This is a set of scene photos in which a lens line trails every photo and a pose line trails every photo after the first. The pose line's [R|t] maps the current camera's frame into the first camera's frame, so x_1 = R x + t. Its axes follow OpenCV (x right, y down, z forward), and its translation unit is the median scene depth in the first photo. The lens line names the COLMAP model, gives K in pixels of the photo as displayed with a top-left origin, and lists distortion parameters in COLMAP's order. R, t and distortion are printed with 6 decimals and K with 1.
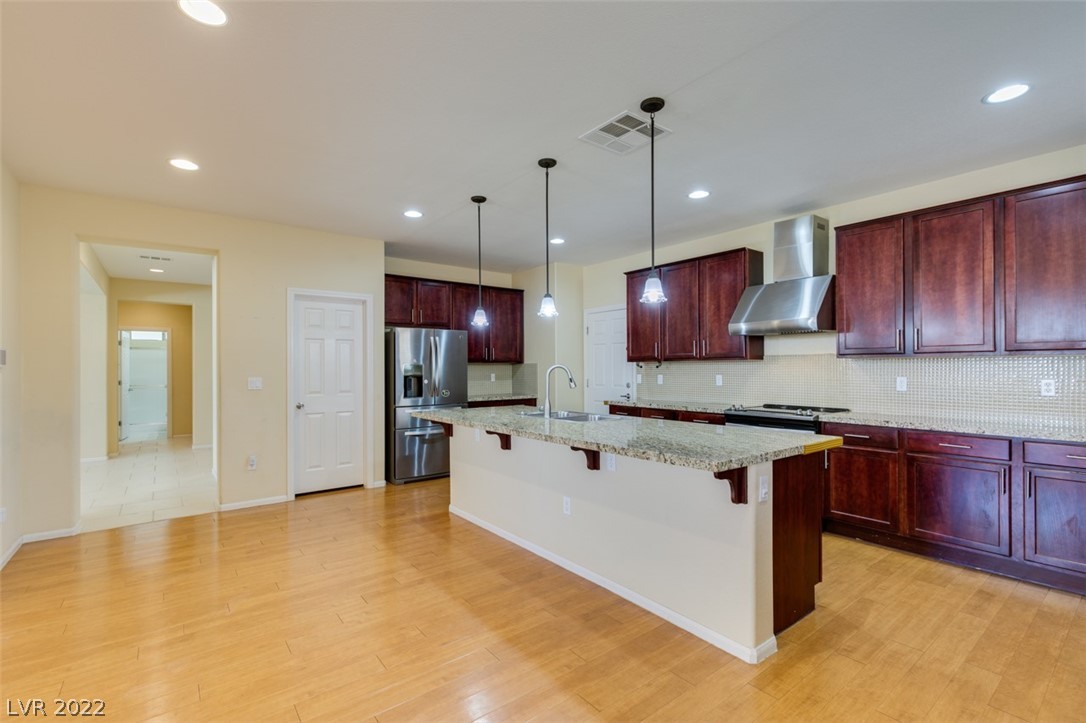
lens RADIAL K [[486.6, 0, 542.9], [0, 486.6, 368.2], [0, 0, 1]] dist [0.005984, -0.001050]
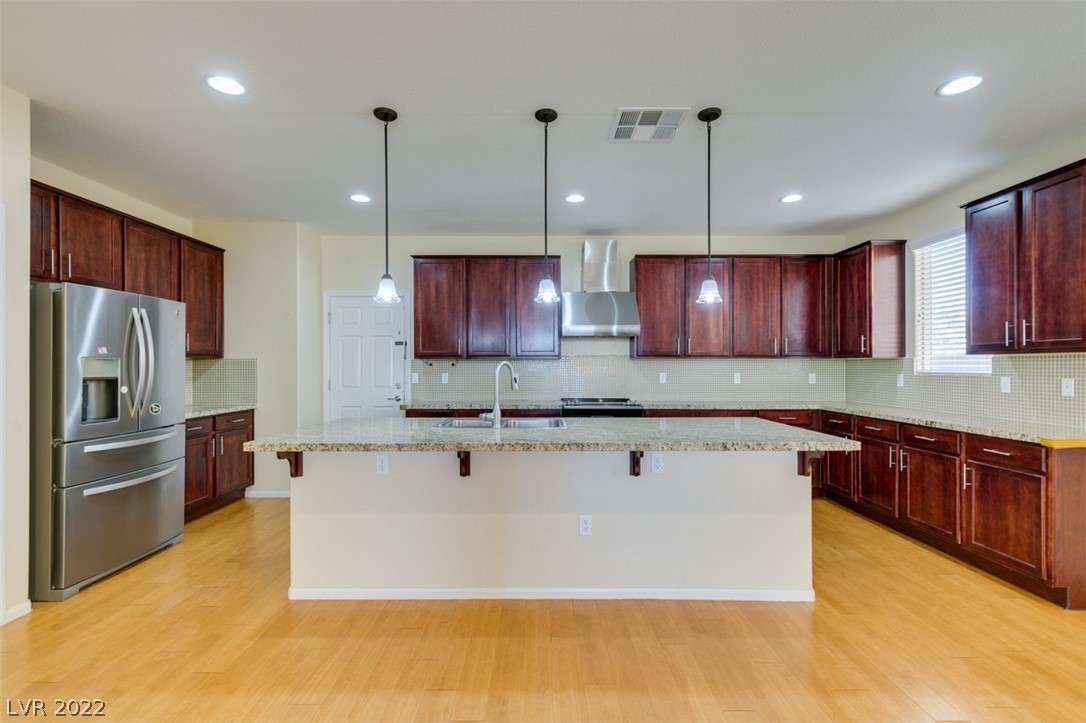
lens RADIAL K [[486.6, 0, 540.1], [0, 486.6, 364.9], [0, 0, 1]] dist [0.005984, -0.001050]
pose [[0.615359, 0.003733, 0.788238, -0.561437], [-0.002337, 0.999993, -0.002912, 0.000372], [-0.788244, -0.000051, 0.615363, 0.438144]]
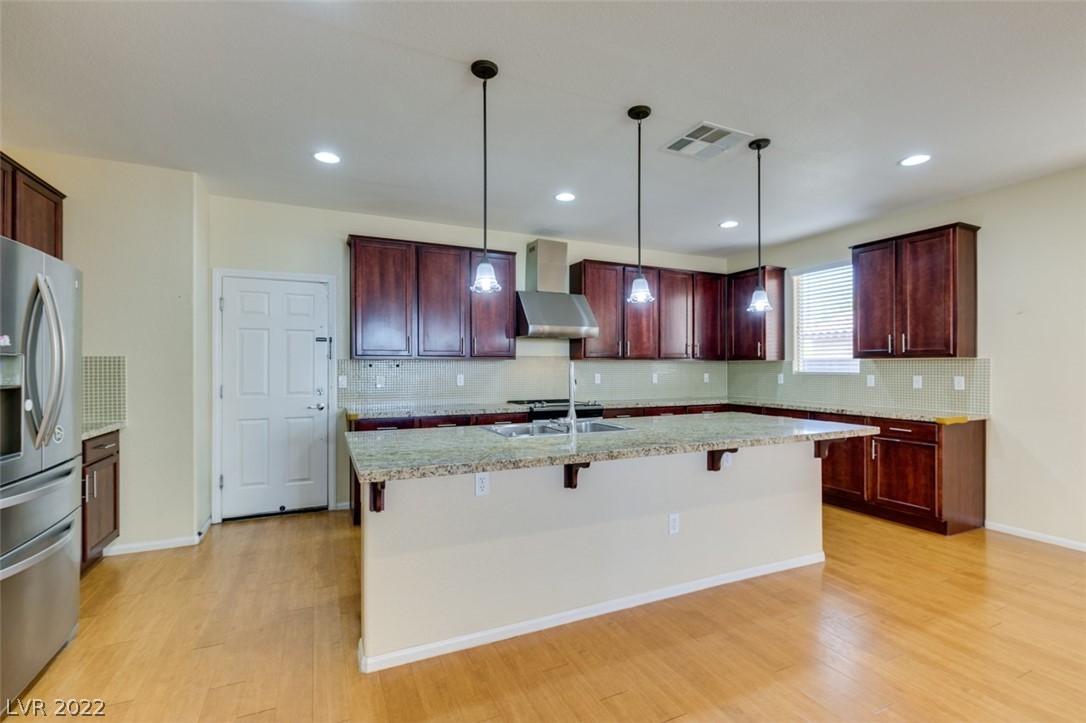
lens RADIAL K [[486.6, 0, 540.0], [0, 486.6, 365.0], [0, 0, 1]] dist [0.005984, -0.001050]
pose [[0.225650, 0.005599, 0.974192, -0.711616], [-0.001792, 0.999984, -0.005332, 0.000543], [-0.974207, -0.000542, 0.225657, 0.853665]]
